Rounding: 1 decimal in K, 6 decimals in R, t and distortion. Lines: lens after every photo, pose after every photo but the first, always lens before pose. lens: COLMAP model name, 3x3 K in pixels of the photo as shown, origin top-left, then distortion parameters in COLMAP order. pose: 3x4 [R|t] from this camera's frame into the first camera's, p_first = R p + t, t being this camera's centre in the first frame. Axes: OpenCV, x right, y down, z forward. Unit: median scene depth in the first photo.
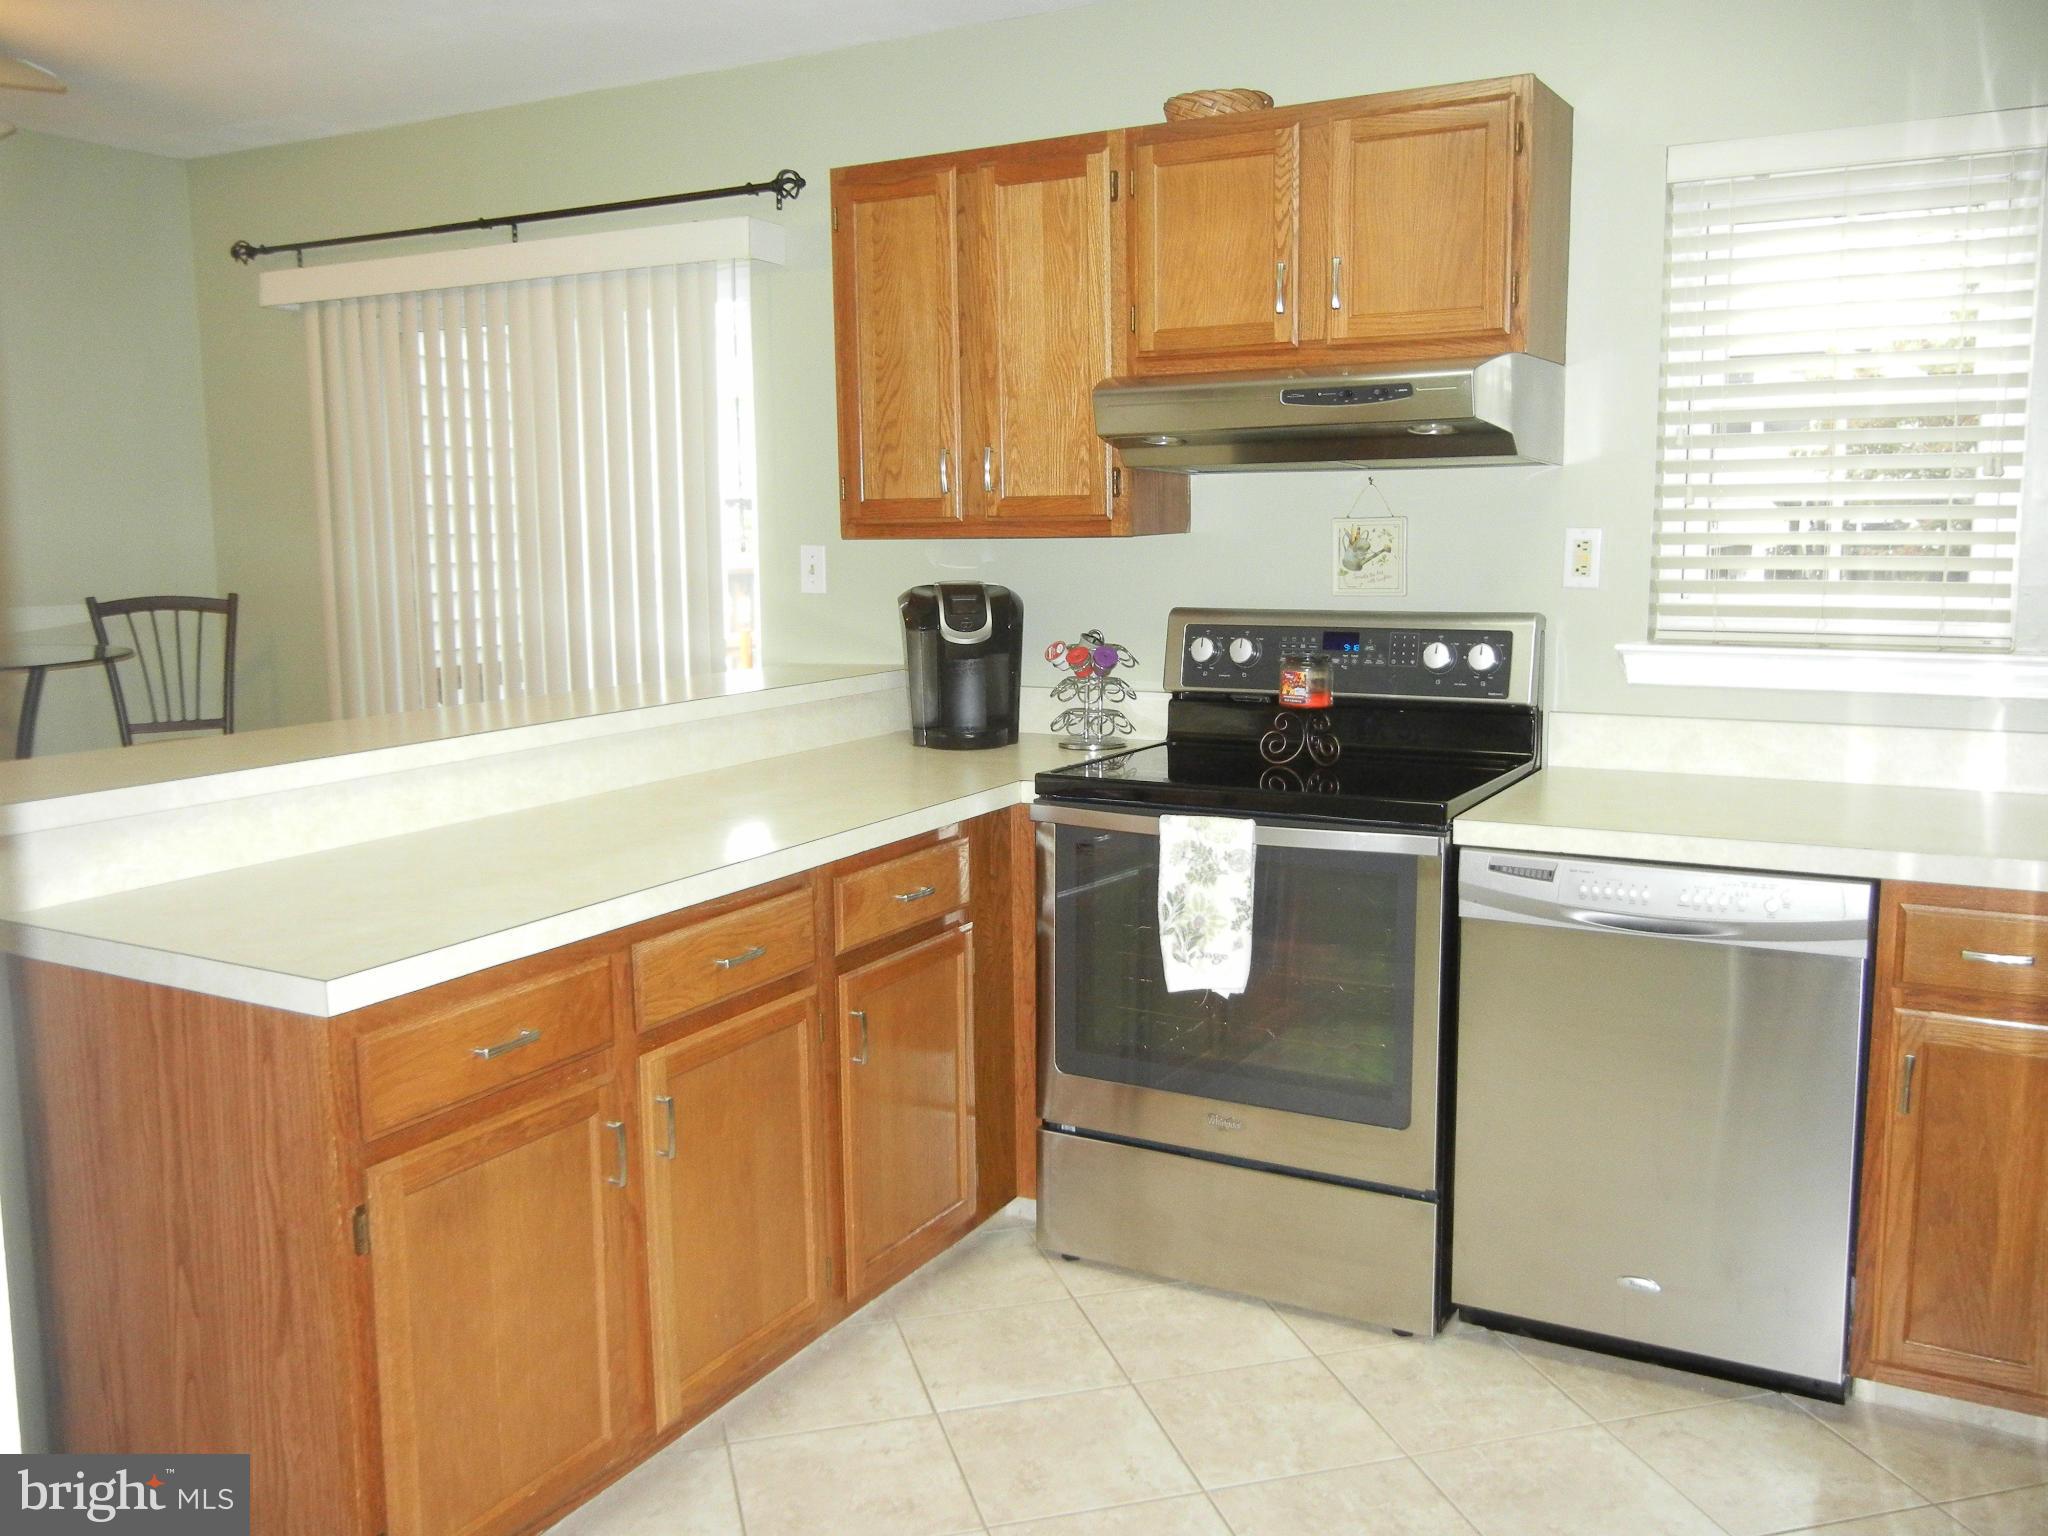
lens RADIAL K [[1760.2, 0, 1024.0], [0, 1760.2, 768.0], [0, 0, 1]] dist [-0.011285, 0.014418]
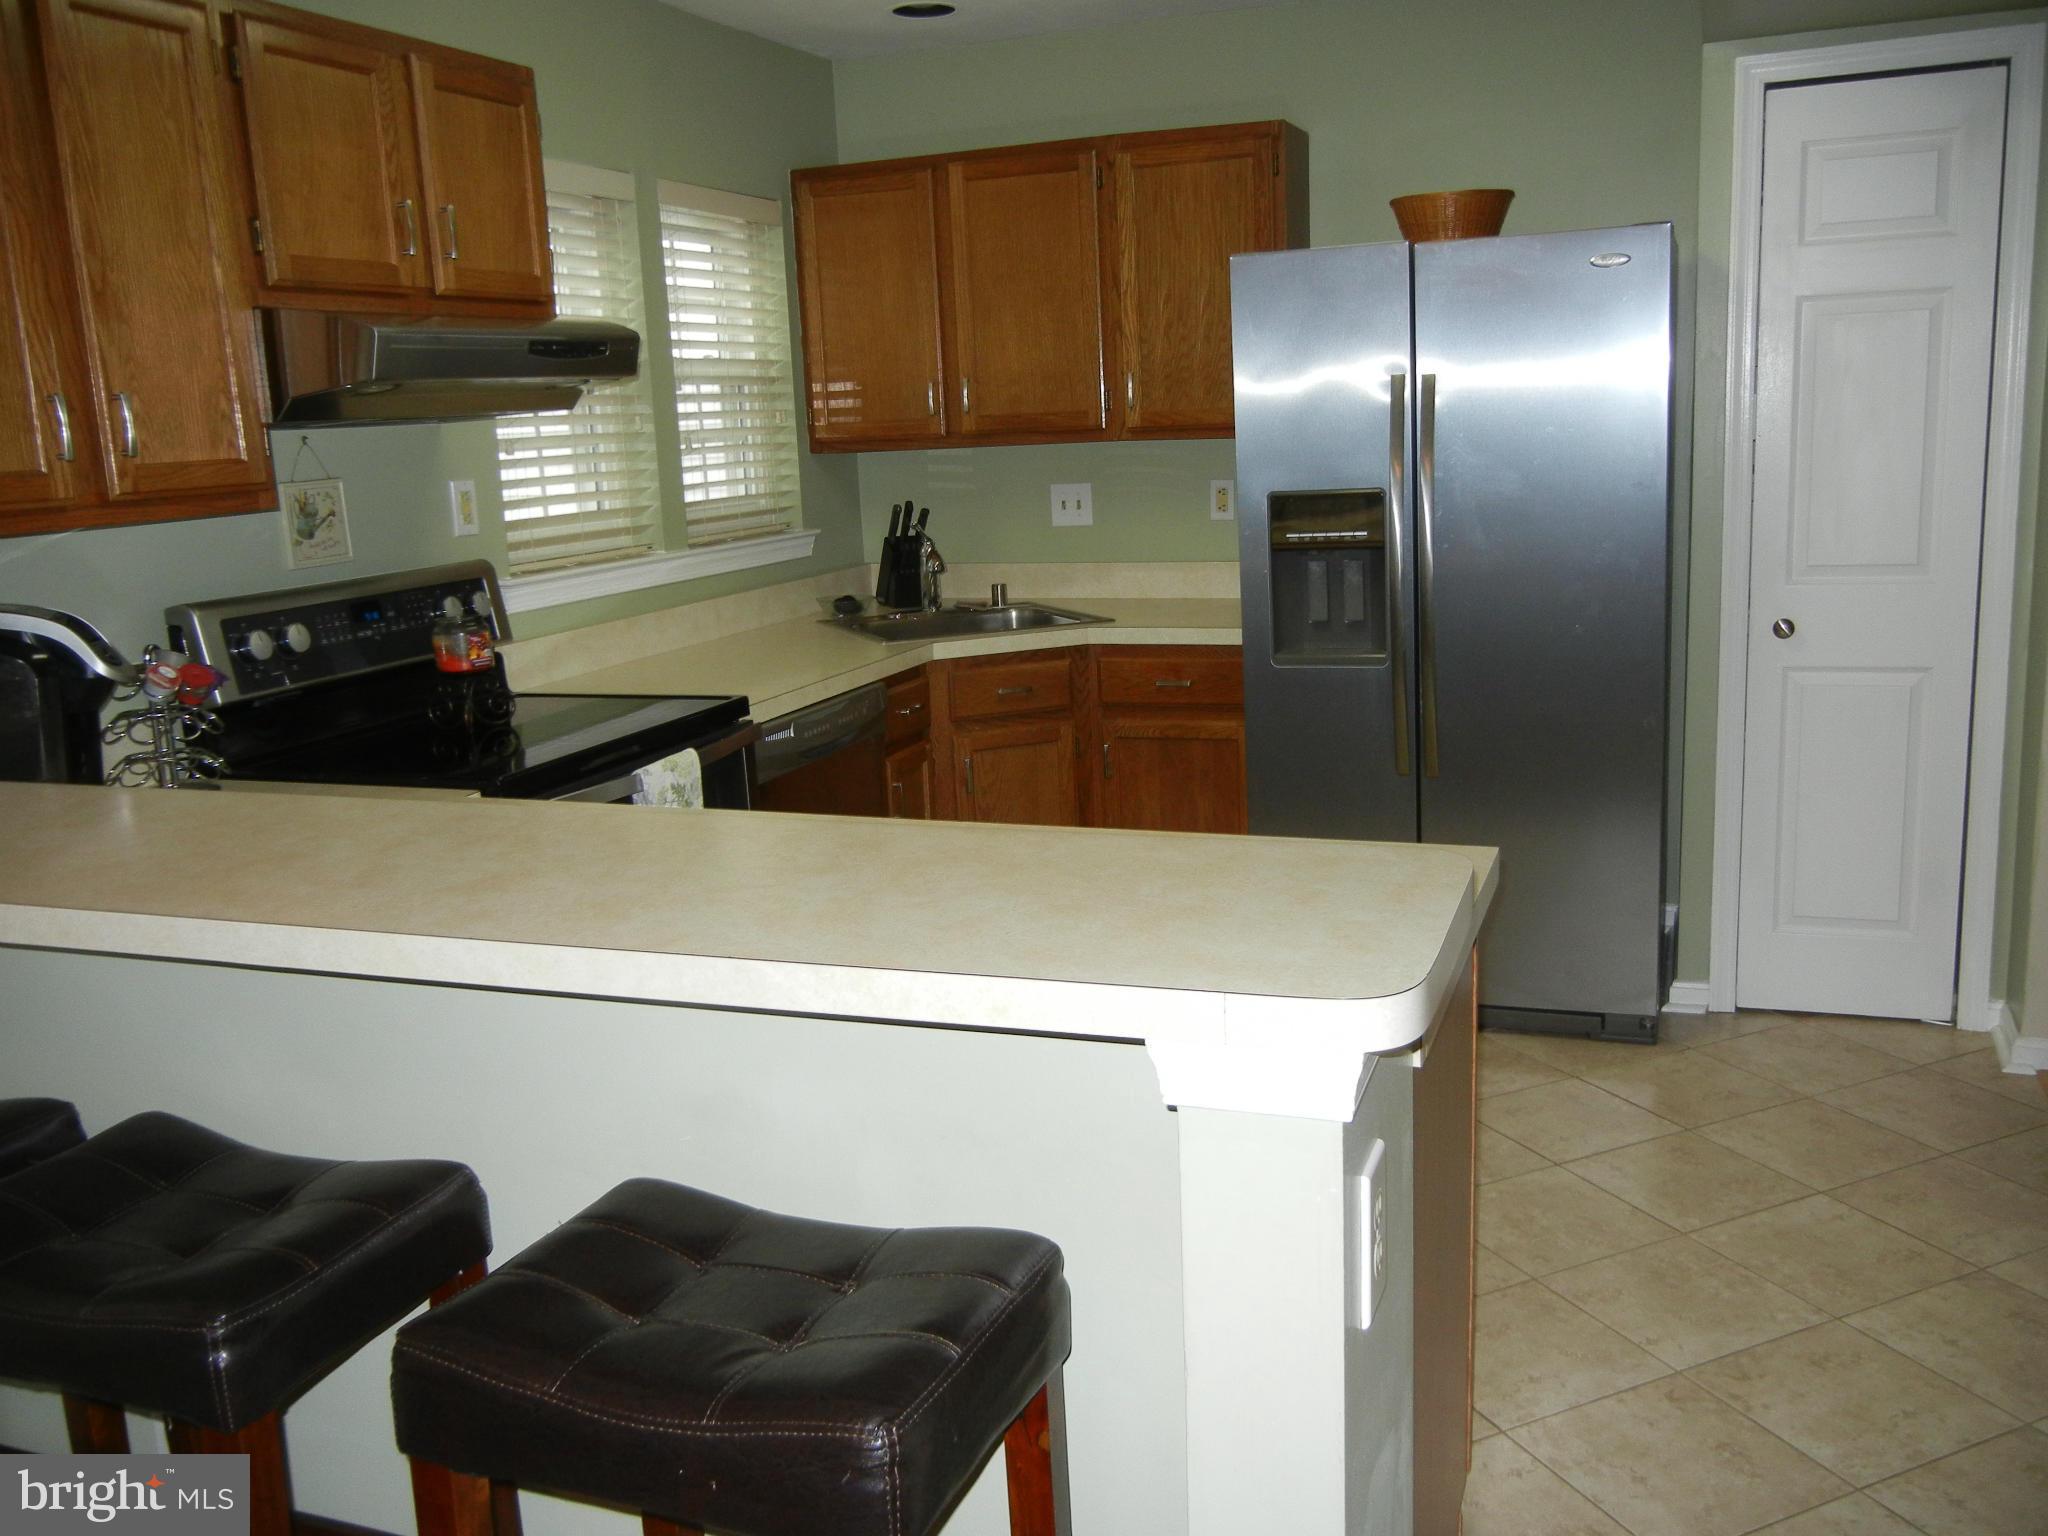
lens RADIAL K [[1760.2, 0, 1024.0], [0, 1760.2, 768.0], [0, 0, 1]] dist [-0.011285, 0.014418]
pose [[-0.116425, -0.182300, 0.976326, -0.791273], [0.191351, 0.960477, 0.202159, -0.115100], [-0.974592, 0.210358, -0.076940, 0.757794]]
